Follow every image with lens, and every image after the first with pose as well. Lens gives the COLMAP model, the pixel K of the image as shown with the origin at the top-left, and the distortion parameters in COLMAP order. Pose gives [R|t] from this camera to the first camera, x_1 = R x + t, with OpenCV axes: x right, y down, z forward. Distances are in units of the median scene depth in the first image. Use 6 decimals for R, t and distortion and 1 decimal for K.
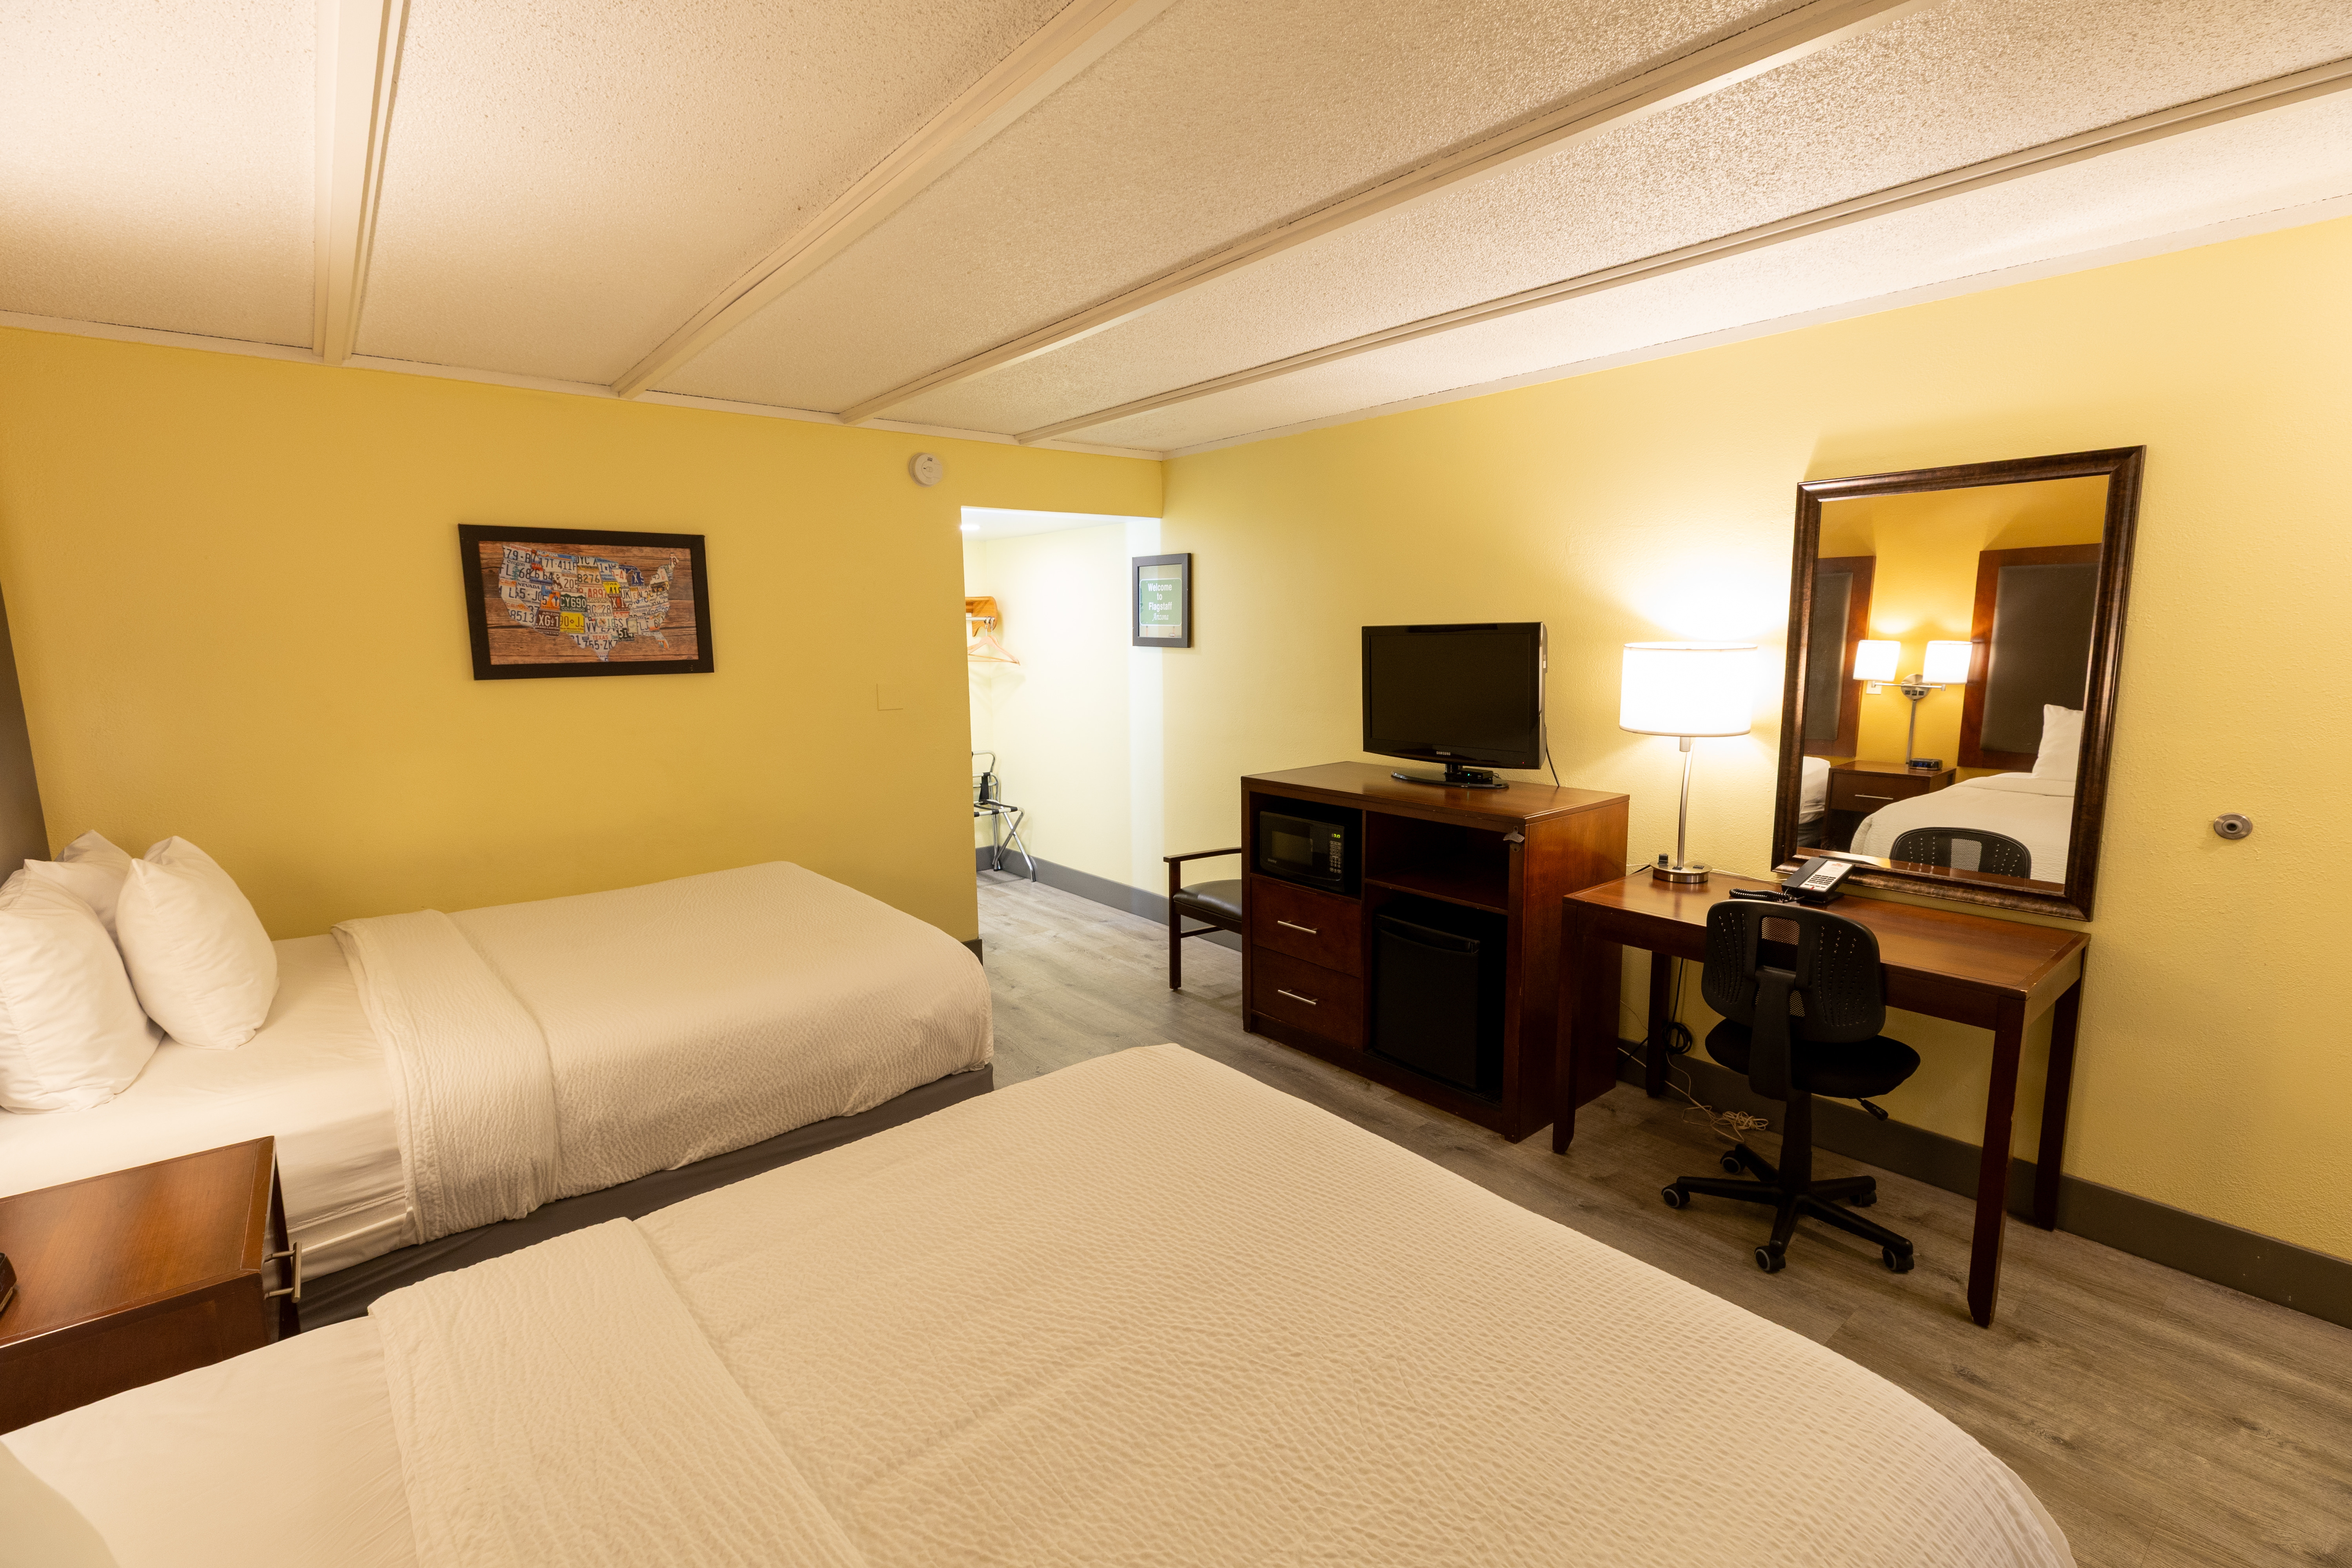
lens RADIAL K [[1029.4, 0, 1168.3], [0, 1029.4, 769.8], [0, 0, 1]] dist [0.002097, -0.000231]
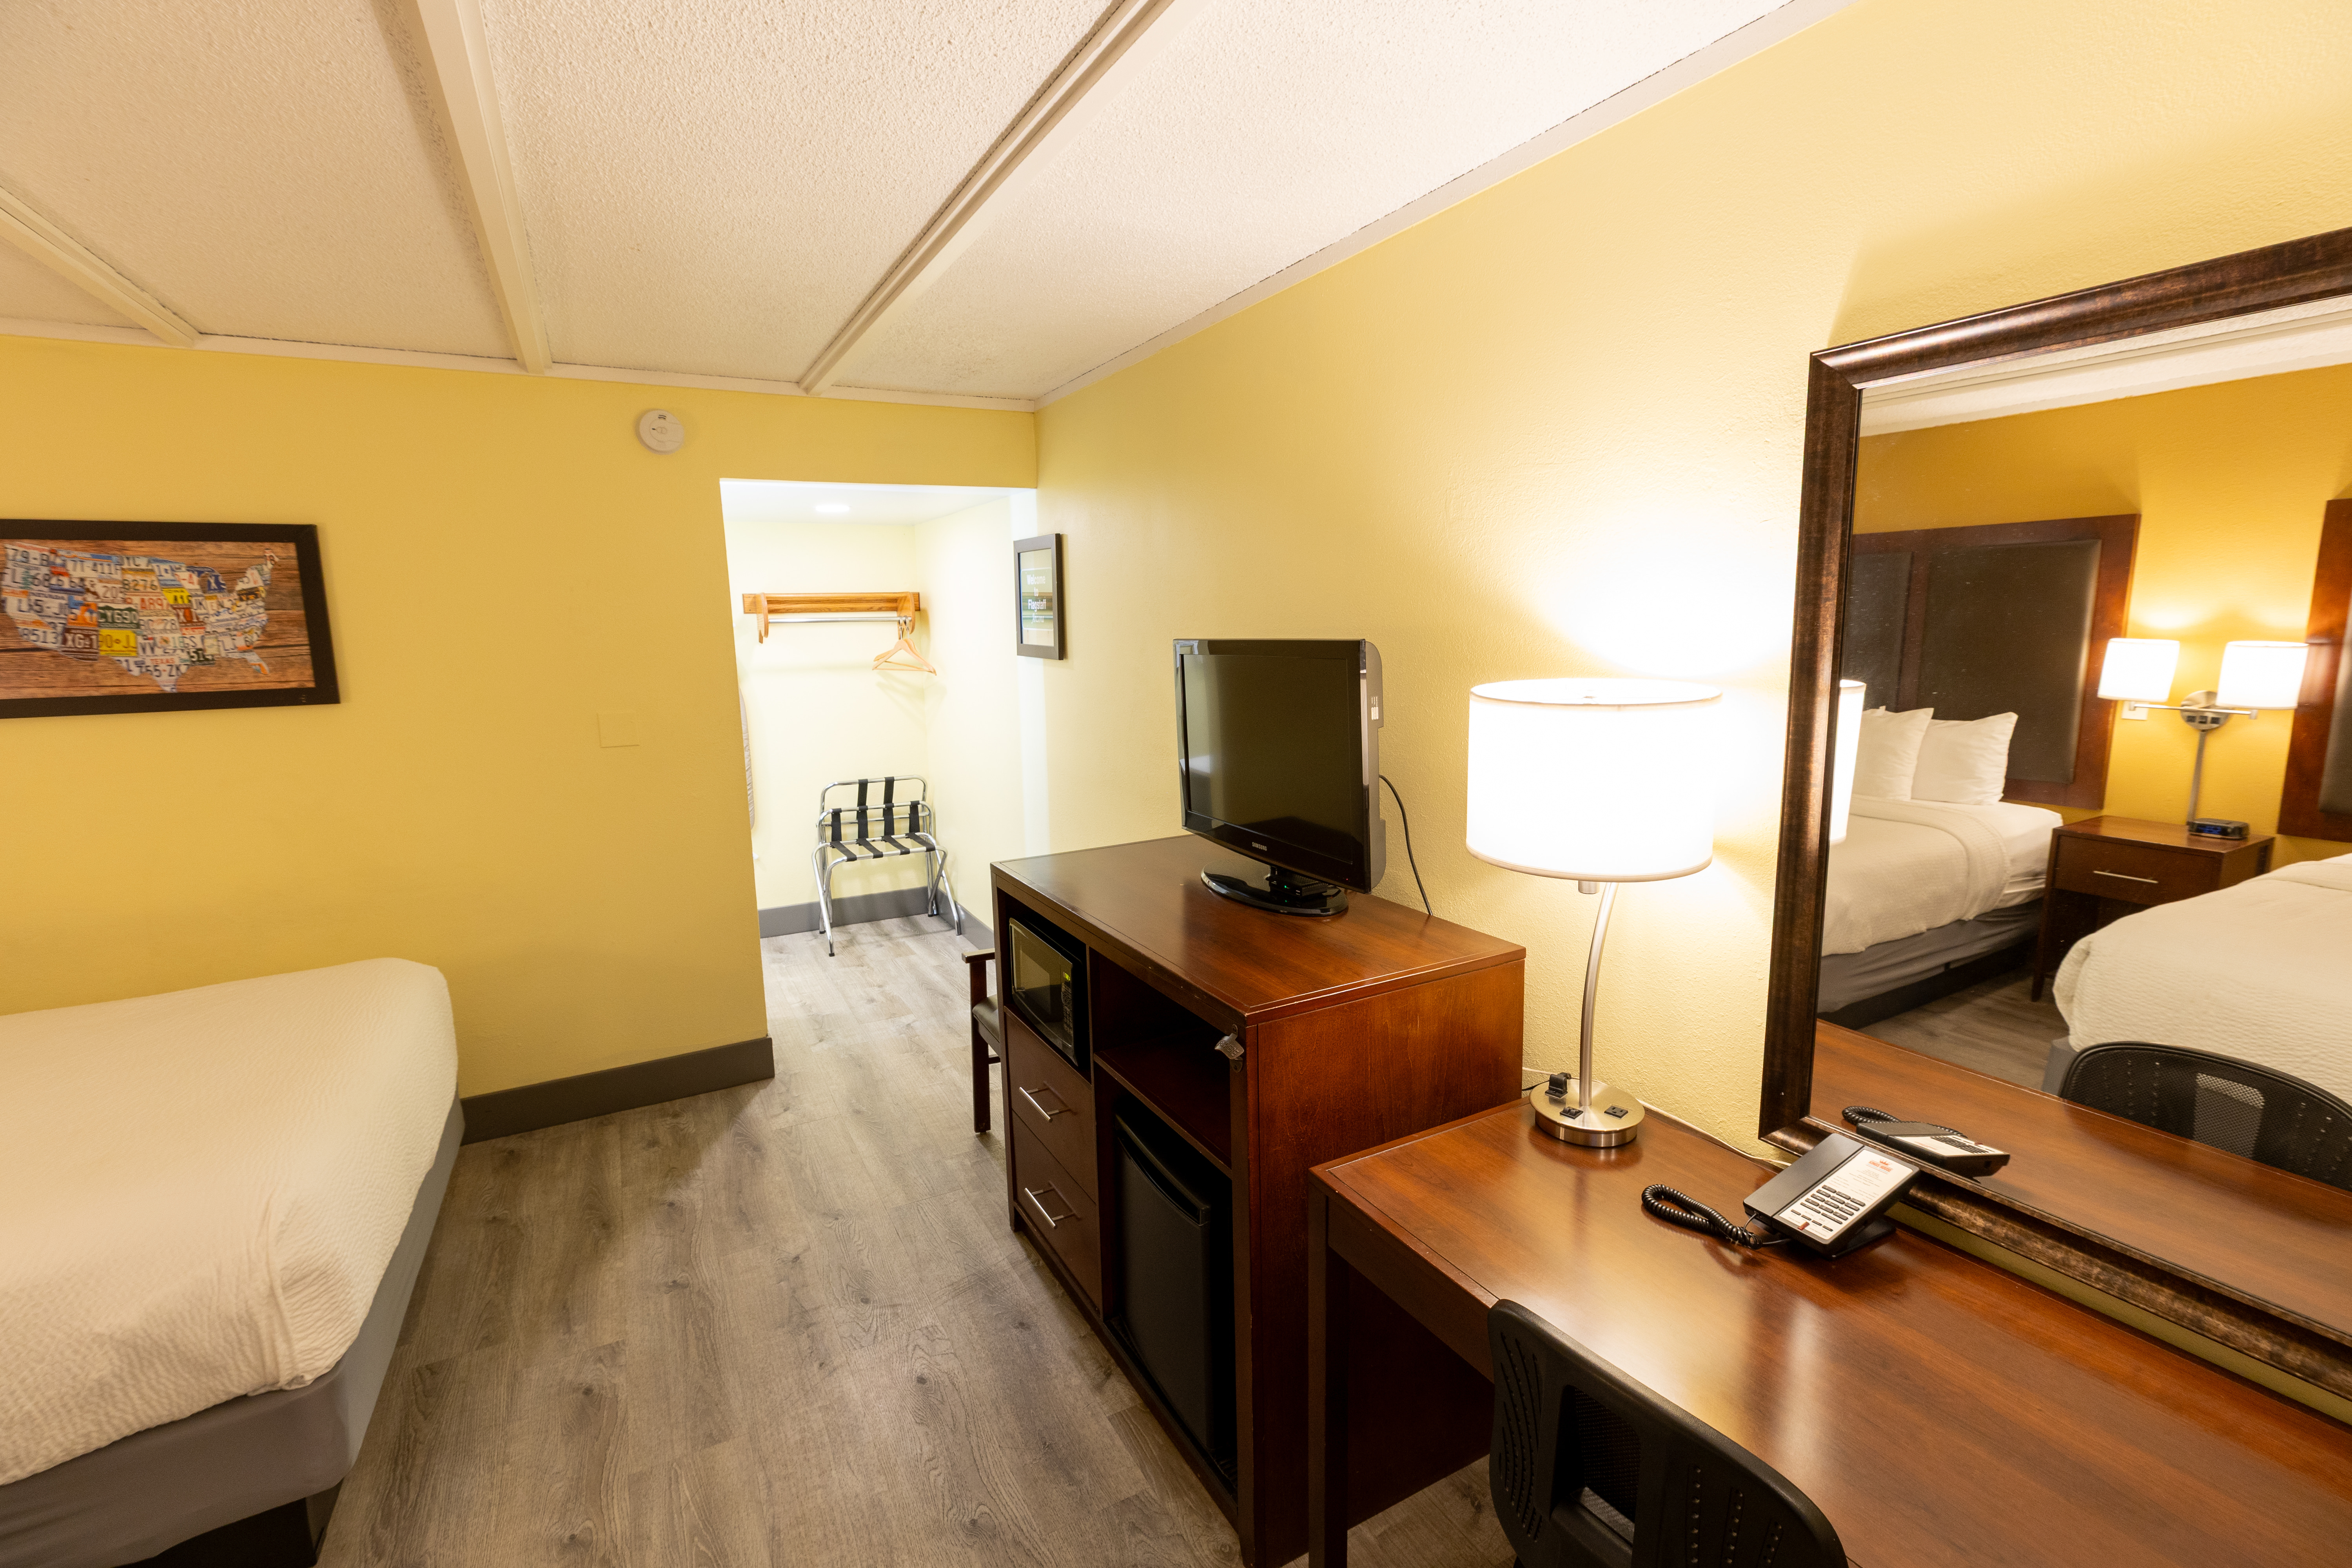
lens RADIAL K [[1029.4, 0, 1168.3], [0, 1029.4, 769.8], [0, 0, 1]] dist [0.002097, -0.000231]
pose [[0.982299, 0.018561, -0.186400, 0.329473], [-0.015695, 0.999735, 0.016836, -0.072053], [0.186663, -0.013612, 0.982330, 0.381727]]
